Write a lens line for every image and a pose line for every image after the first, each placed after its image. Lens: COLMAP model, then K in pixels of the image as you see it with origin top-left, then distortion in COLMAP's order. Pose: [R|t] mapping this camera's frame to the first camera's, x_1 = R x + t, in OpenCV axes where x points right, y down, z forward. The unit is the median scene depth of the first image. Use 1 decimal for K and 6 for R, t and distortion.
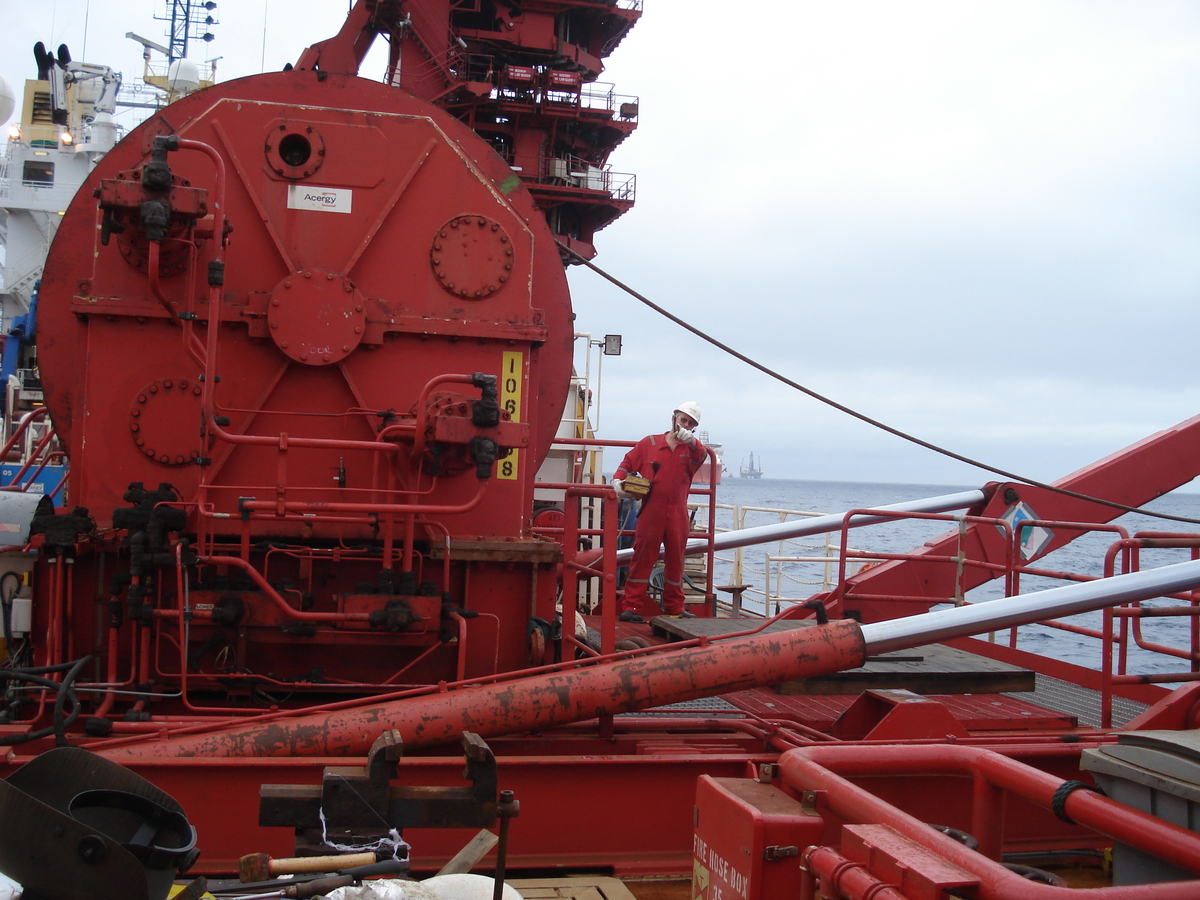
lens RADIAL K [[1353.1, 0, 602.3], [0, 1353.1, 451.1], [0, 0, 1]] dist [-0.067753, -0.111561]
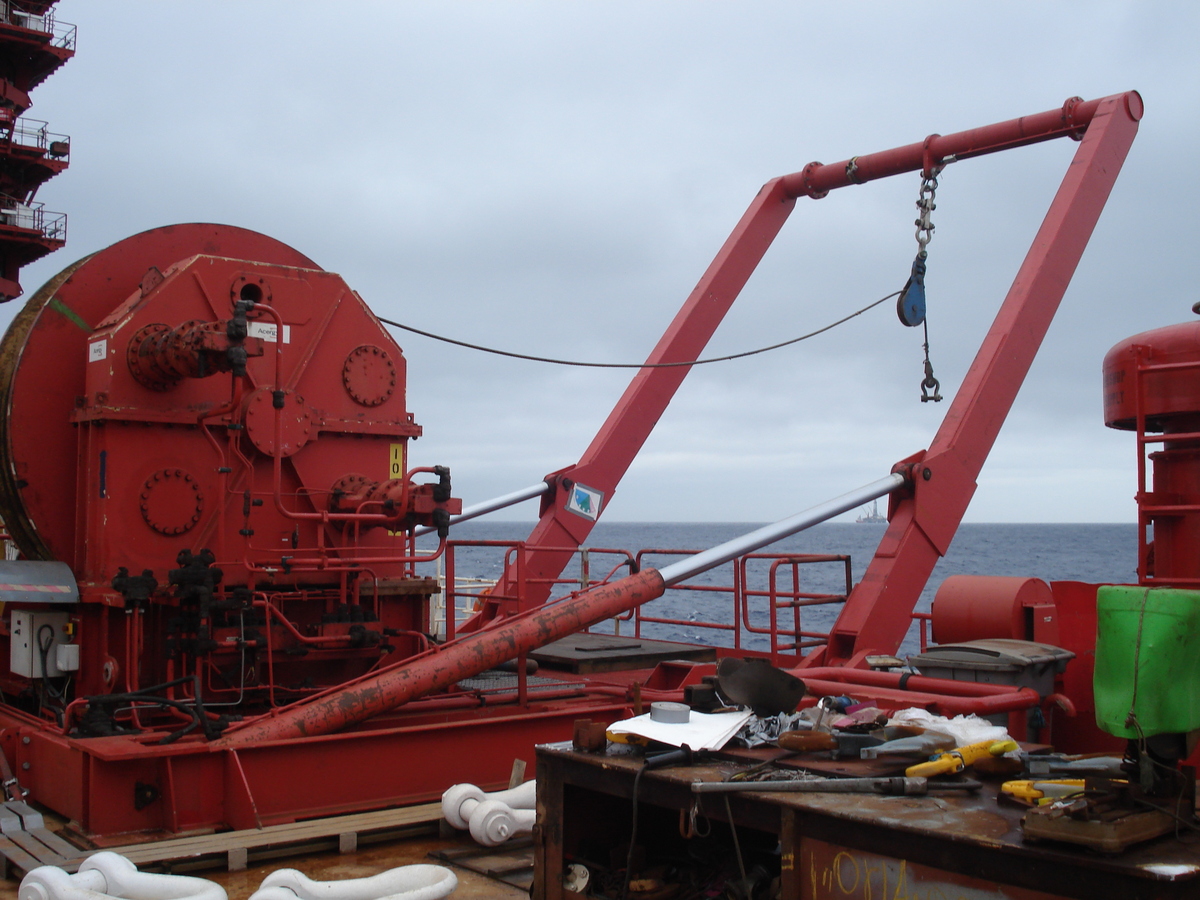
lens RADIAL K [[1353.1, 0, 602.3], [0, 1353.1, 451.1], [0, 0, 1]] dist [-0.067753, -0.111561]
pose [[0.894374, -0.011038, 0.447184, -0.515925], [0.021865, 0.999579, -0.019056, -0.036068], [-0.446785, 0.026820, 0.894239, -0.349933]]
